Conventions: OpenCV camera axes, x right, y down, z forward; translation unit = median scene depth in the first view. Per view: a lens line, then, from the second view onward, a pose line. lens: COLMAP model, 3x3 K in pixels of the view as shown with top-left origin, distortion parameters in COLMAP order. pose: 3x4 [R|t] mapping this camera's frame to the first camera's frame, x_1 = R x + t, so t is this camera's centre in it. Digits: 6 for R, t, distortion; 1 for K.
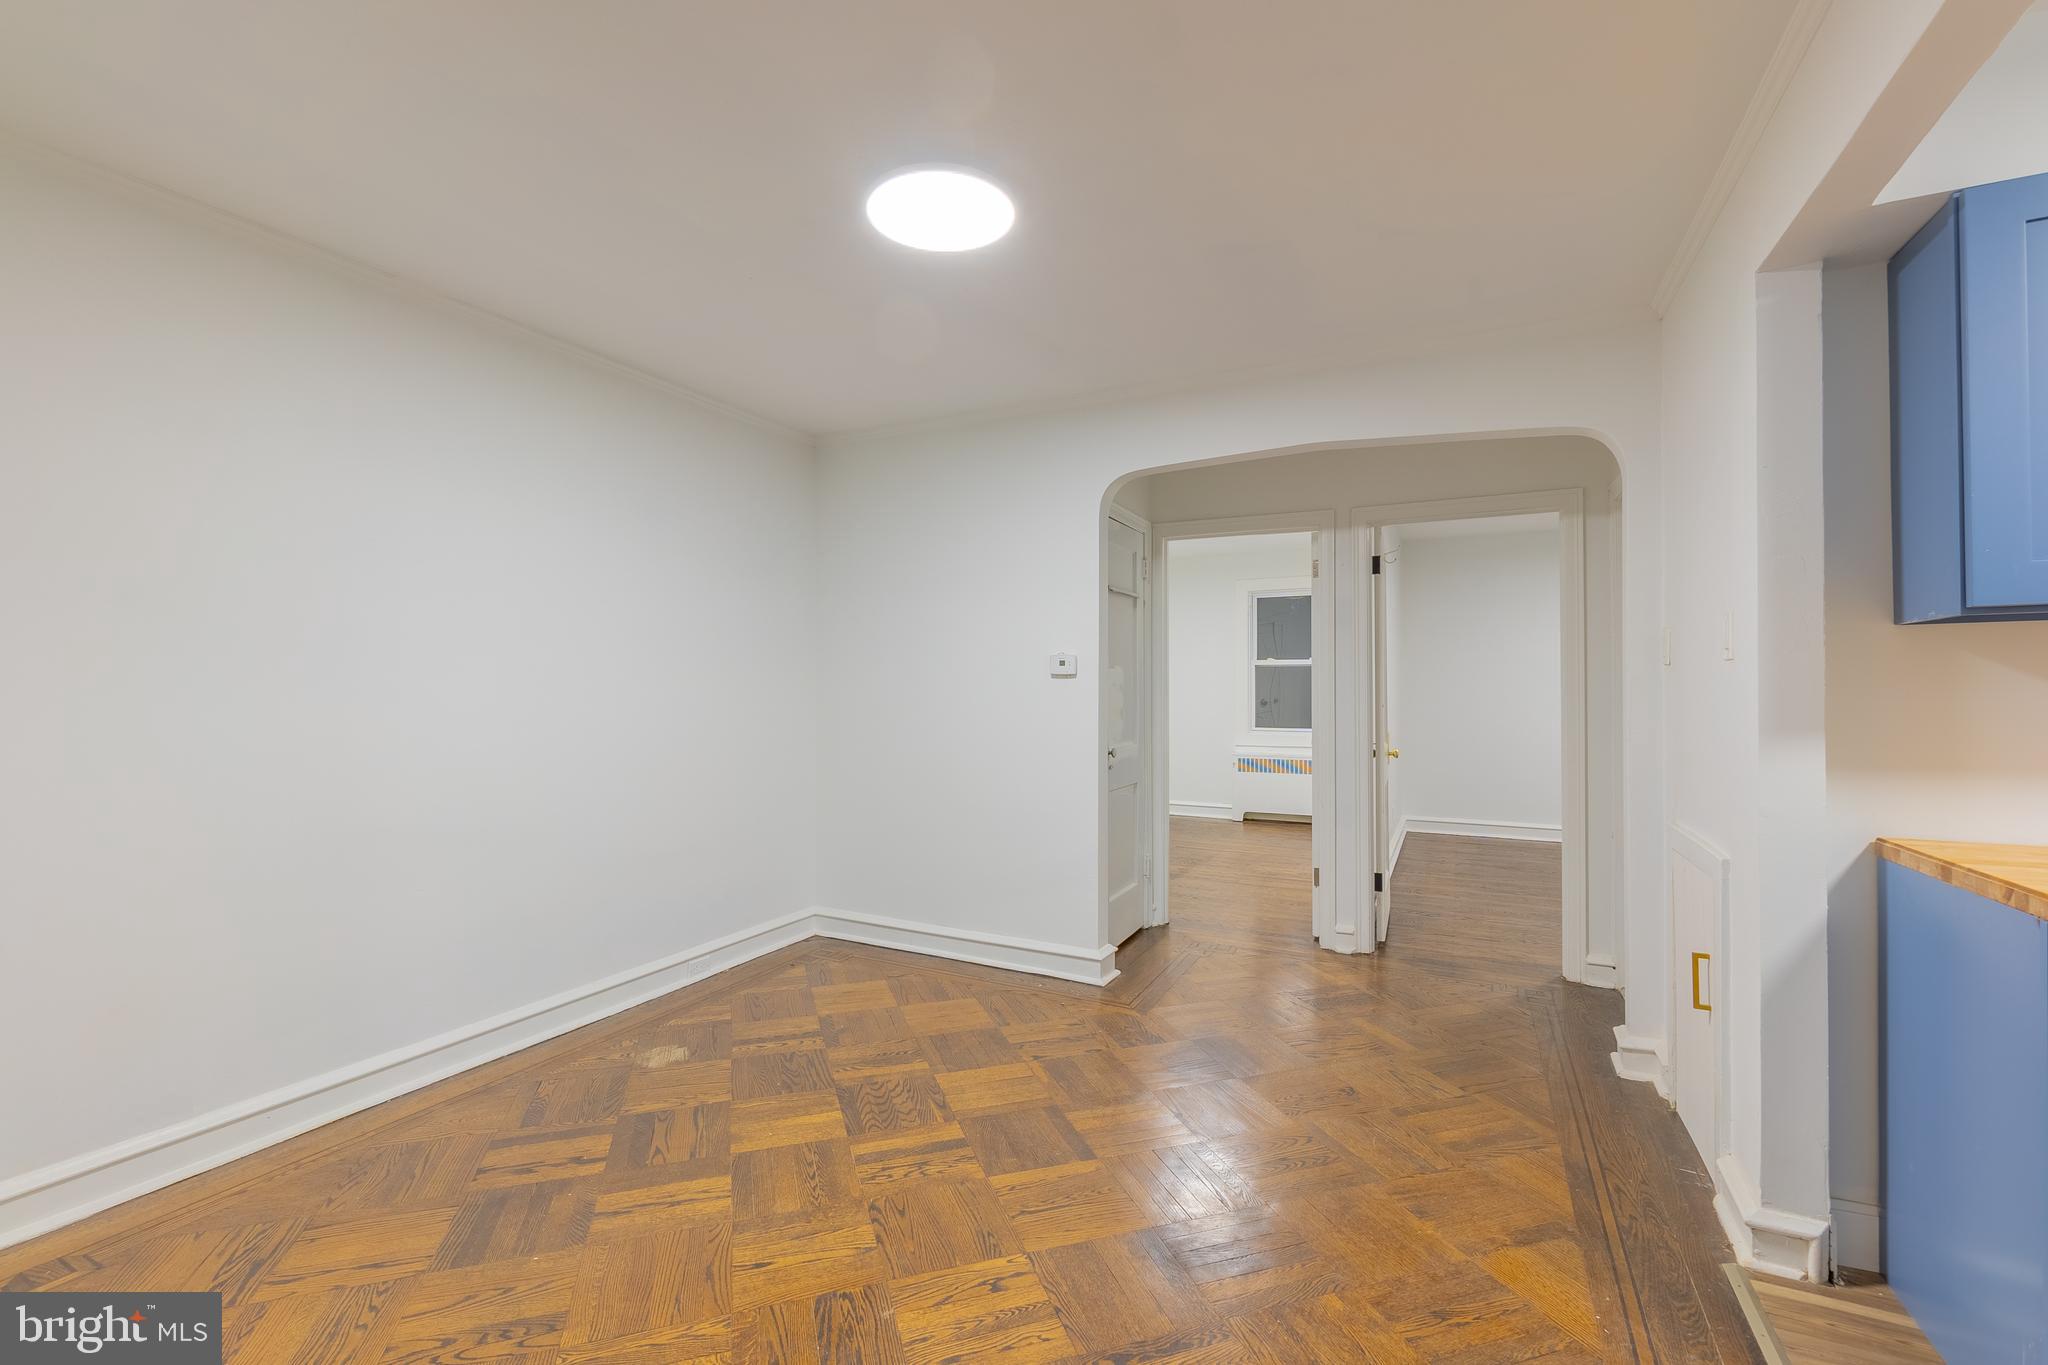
lens RADIAL K [[866.1, 0, 1035.8], [0, 866.1, 674.6], [0, 0, 1]] dist [-0.000382, -0.000315]
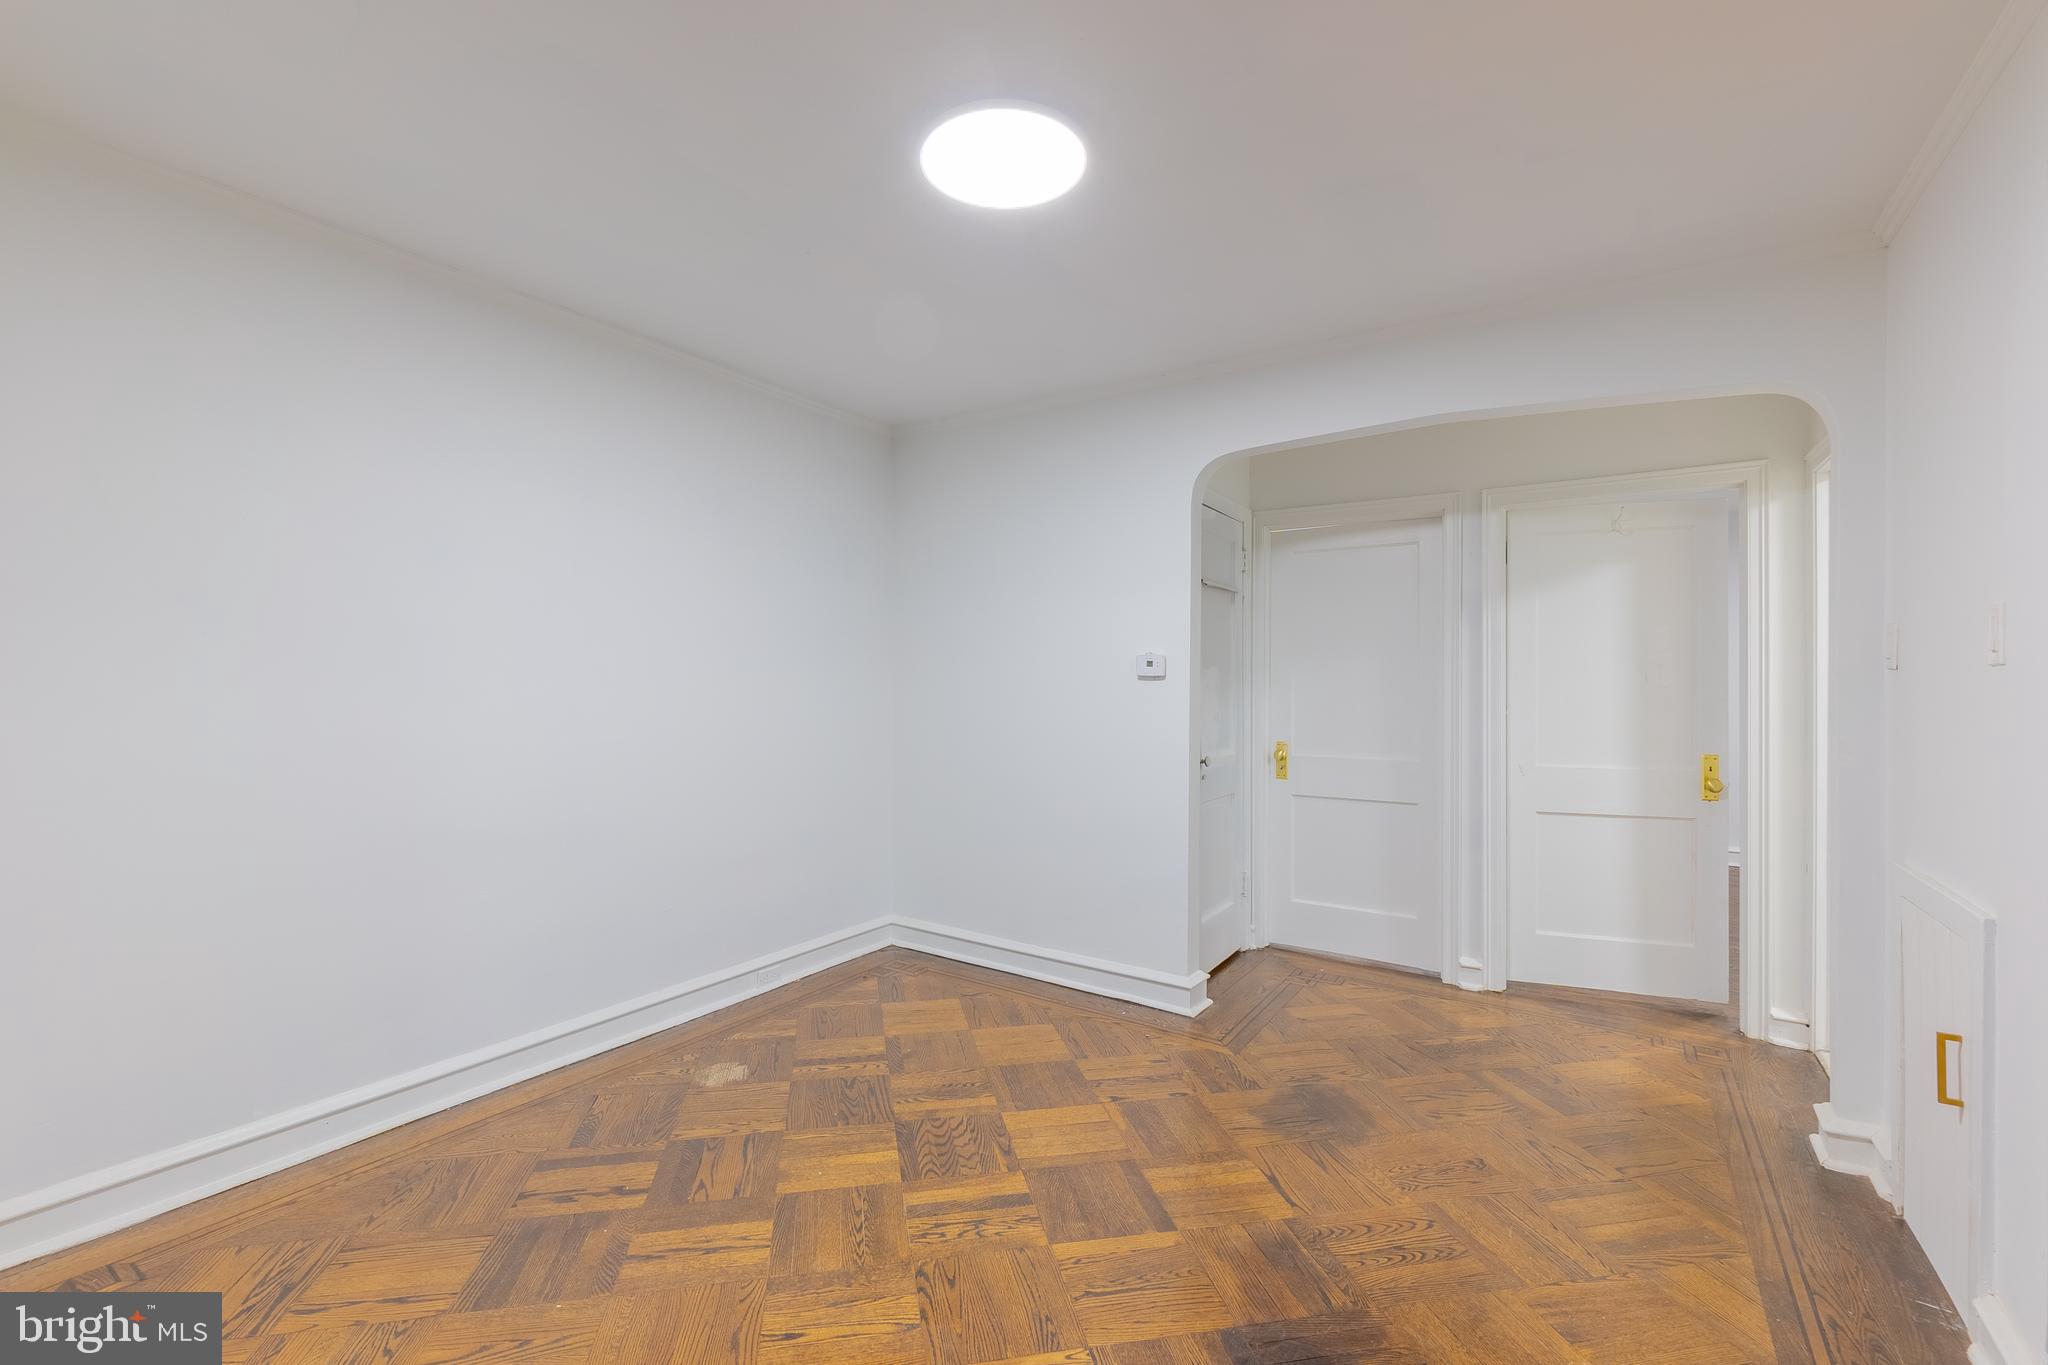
lens RADIAL K [[866.1, 0, 1028.6], [0, 866.1, 677.3], [0, 0, 1]] dist [-0.000382, -0.000315]
pose [[0.991979, 0.004944, -0.126310, 0.029256], [-0.004001, 0.999962, 0.007720, -0.008596], [0.126343, -0.007153, 0.991961, 0.111315]]
